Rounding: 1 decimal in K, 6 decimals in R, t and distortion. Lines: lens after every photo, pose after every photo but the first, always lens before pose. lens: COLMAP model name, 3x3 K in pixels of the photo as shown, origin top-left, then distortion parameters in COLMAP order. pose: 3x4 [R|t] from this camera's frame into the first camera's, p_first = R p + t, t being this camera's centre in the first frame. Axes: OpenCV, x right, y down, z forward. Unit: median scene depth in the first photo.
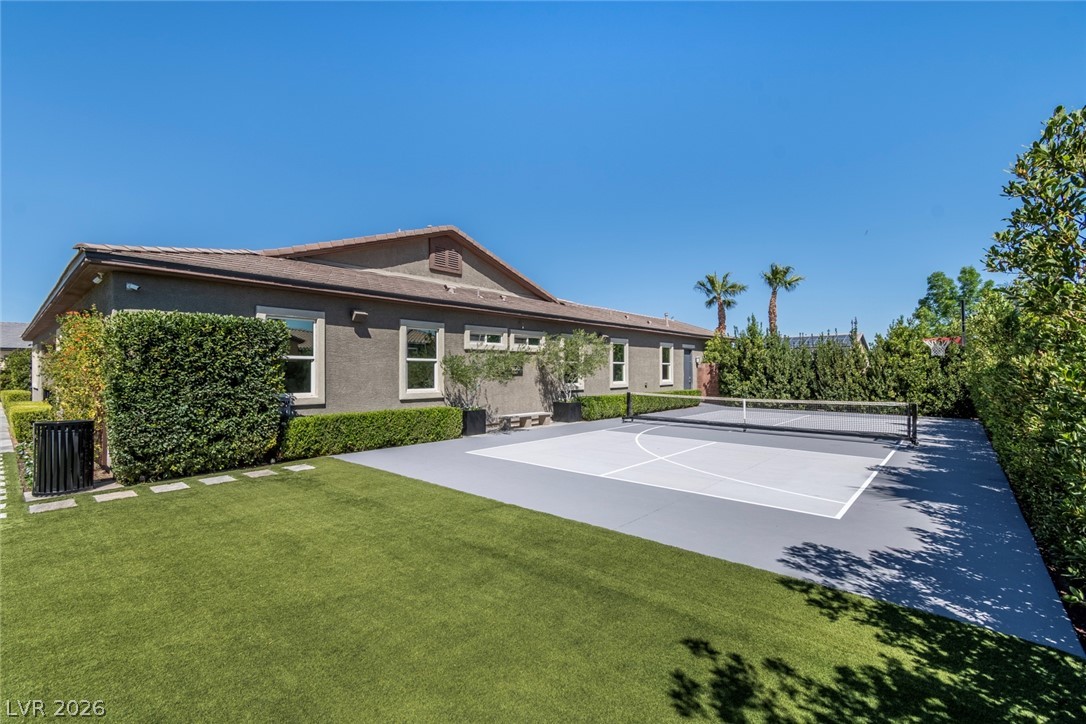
lens RADIAL K [[478.0, 0, 543.9], [0, 478.0, 369.3], [0, 0, 1]] dist [0.008137, -0.004127]
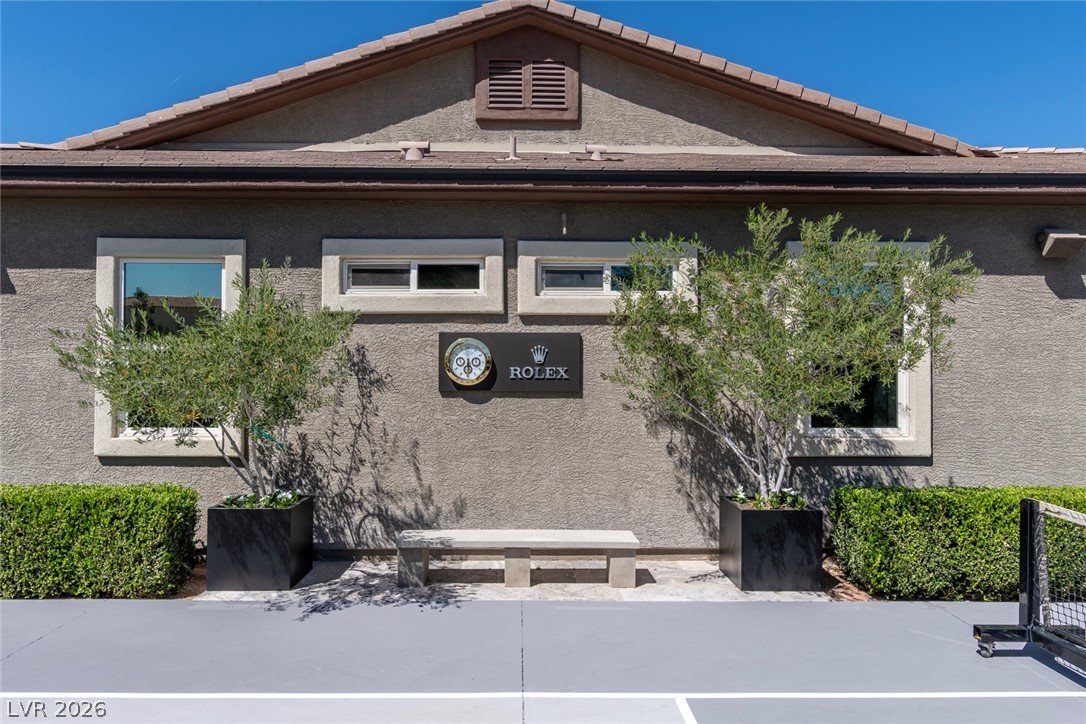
lens RADIAL K [[736.6, 0, 536.4], [0, 736.6, 354.7], [0, 0, 1]] dist [-0.000439, -0.000180]
pose [[0.666738, -0.008741, -0.745241, 0.254455], [-0.002945, 0.999893, -0.014362, -0.005625], [0.745286, 0.011771, 0.666641, 0.634270]]
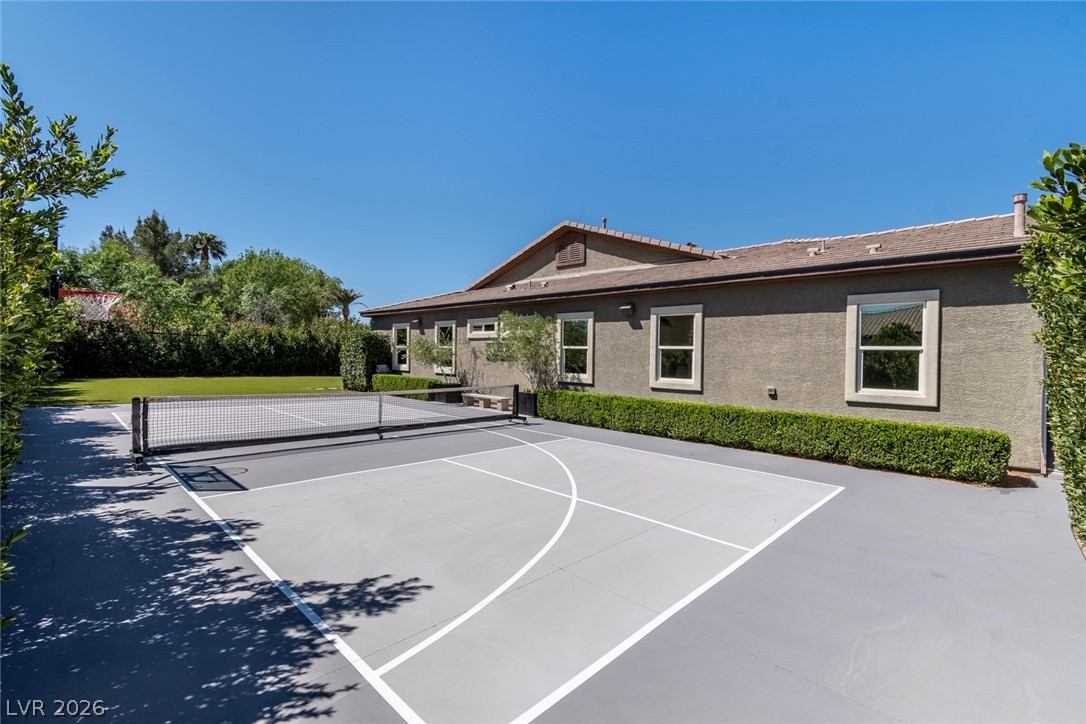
lens RADIAL K [[478.0, 0, 554.3], [0, 478.0, 360.5], [0, 0, 1]] dist [0.008137, -0.004127]
pose [[-0.032455, 0.010583, -0.999417, 0.905779], [-0.019720, 0.999743, 0.011227, -0.001916], [0.999279, 0.020073, -0.032238, 1.045781]]
